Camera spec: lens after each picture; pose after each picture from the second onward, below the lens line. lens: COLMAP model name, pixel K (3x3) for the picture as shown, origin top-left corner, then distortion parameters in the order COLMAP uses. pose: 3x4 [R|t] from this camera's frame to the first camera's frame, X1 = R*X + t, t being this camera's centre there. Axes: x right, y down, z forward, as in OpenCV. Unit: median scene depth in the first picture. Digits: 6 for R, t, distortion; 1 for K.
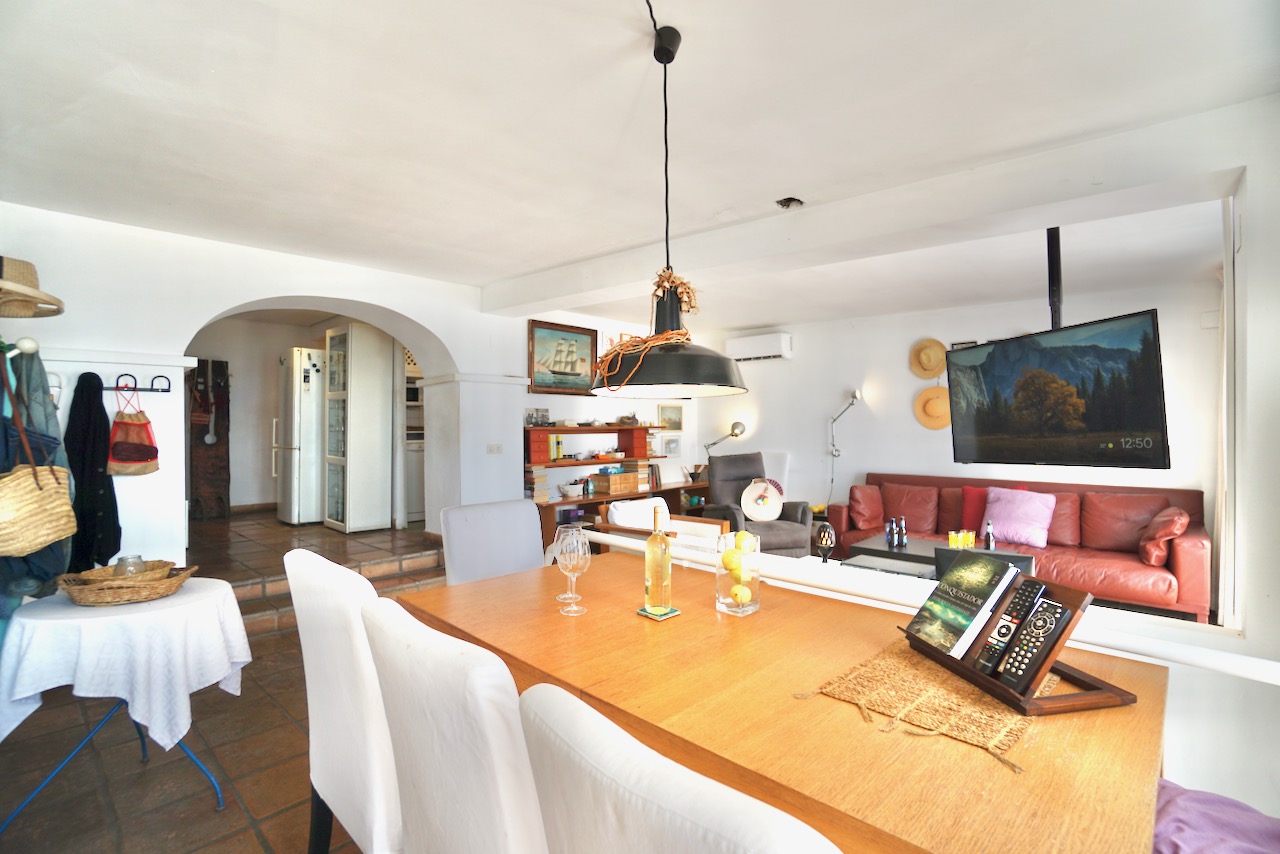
lens RADIAL K [[614.3, 0, 640.0], [0, 614.3, 427.0], [0, 0, 1]] dist [-0.001466, -0.000120]
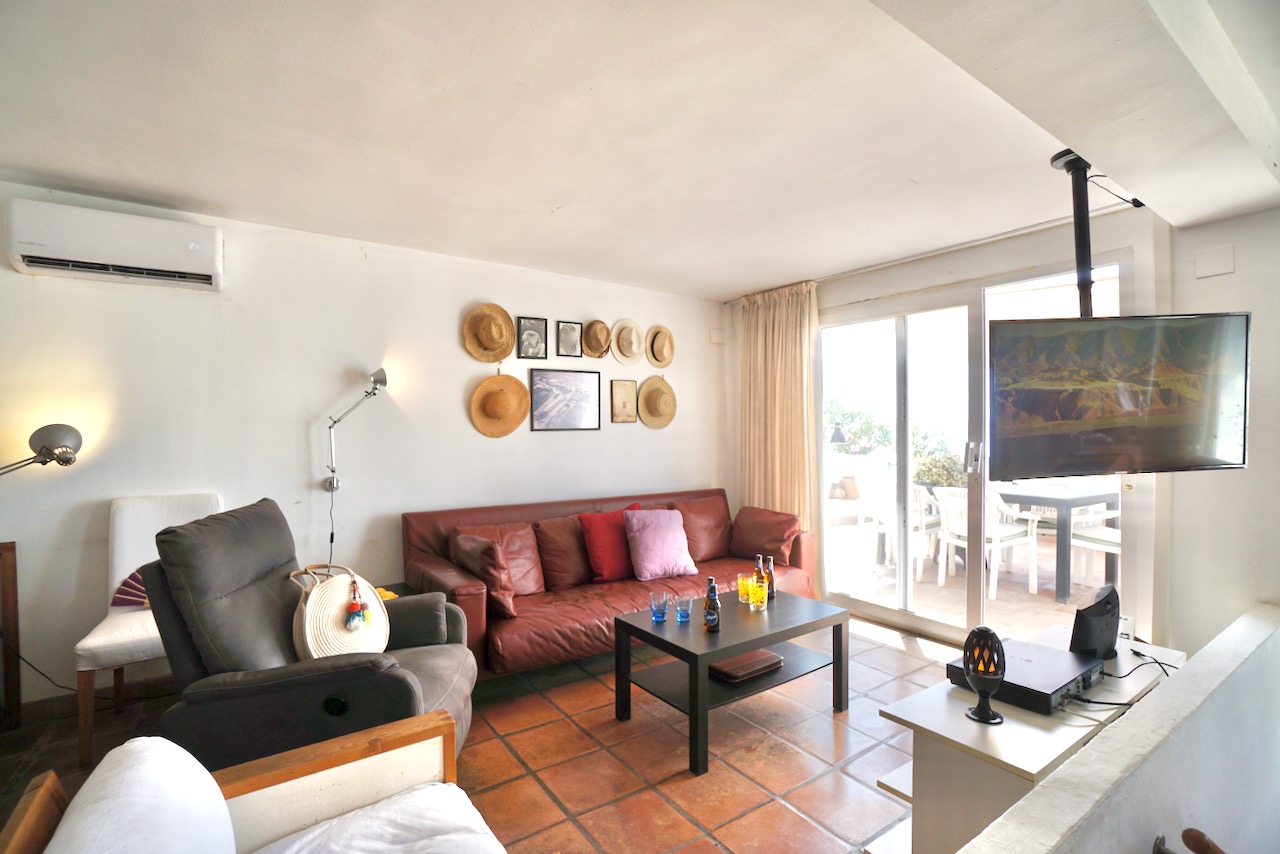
lens RADIAL K [[614.3, 0, 640.0], [0, 614.3, 427.0], [0, 0, 1]] dist [-0.001466, -0.000120]
pose [[0.236242, -0.002655, 0.971691, -0.177708], [0.008845, 0.999961, 0.000582, -0.007658], [-0.971654, 0.008457, 0.236256, 0.819772]]
